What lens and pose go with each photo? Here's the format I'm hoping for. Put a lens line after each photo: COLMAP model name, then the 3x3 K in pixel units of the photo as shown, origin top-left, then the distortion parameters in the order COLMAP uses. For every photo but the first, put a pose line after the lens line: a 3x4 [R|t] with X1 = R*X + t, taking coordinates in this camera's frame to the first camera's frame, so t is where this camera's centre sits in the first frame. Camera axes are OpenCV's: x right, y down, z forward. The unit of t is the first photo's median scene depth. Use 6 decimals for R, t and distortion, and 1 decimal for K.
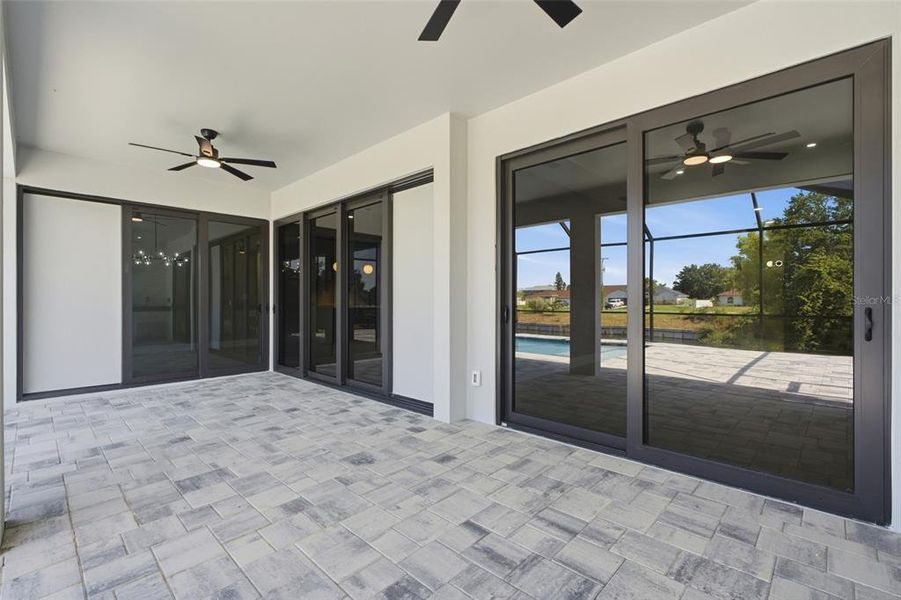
lens RADIAL K [[406.6, 0, 437.0], [0, 406.6, 293.6], [0, 0, 1]] dist [-0.003514, 0.001703]
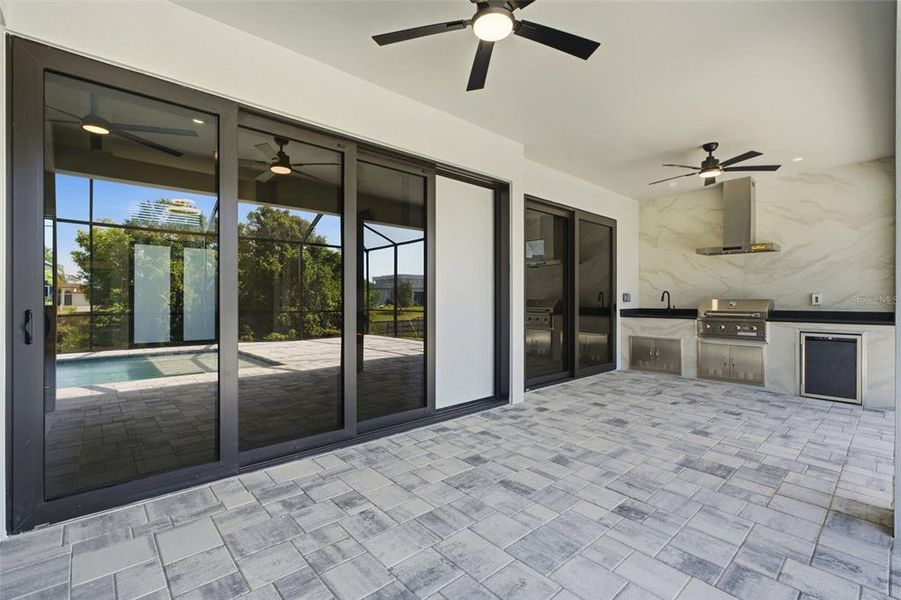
lens RADIAL K [[406.6, 0, 446.2], [0, 406.6, 306.9], [0, 0, 1]] dist [-0.003514, 0.001703]
pose [[0.056188, -0.016222, 0.998288, -1.104578], [-0.020593, 0.999636, 0.017403, 0.015335], [-0.998208, -0.021536, 0.055834, 1.072763]]
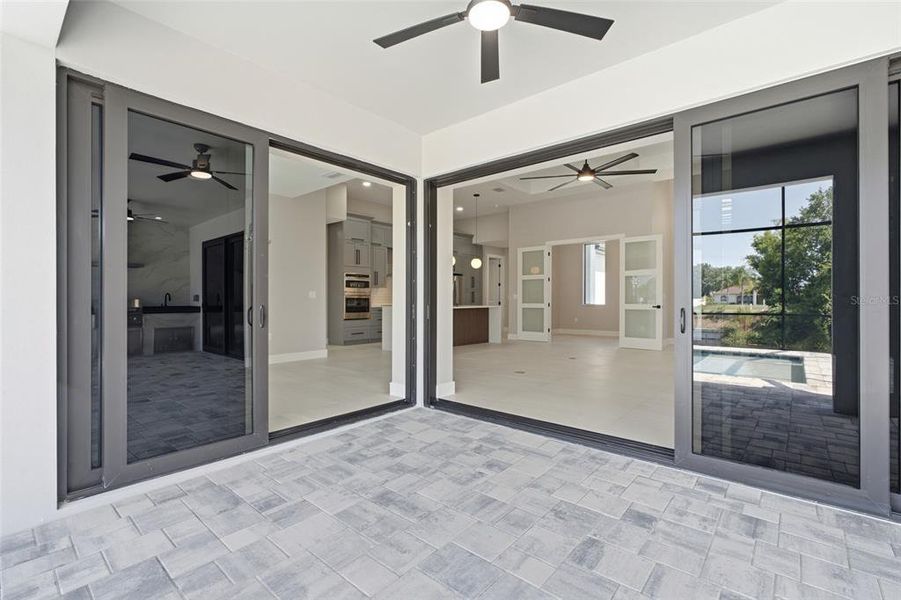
lens RADIAL K [[406.6, 0, 446.5], [0, 406.6, 295.3], [0, 0, 1]] dist [-0.003514, 0.001703]
pose [[0.997742, 0.002408, 0.067121, -0.670670], [-0.003077, 0.999947, 0.009866, 0.000403], [-0.067093, -0.010051, 0.997696, 0.535904]]
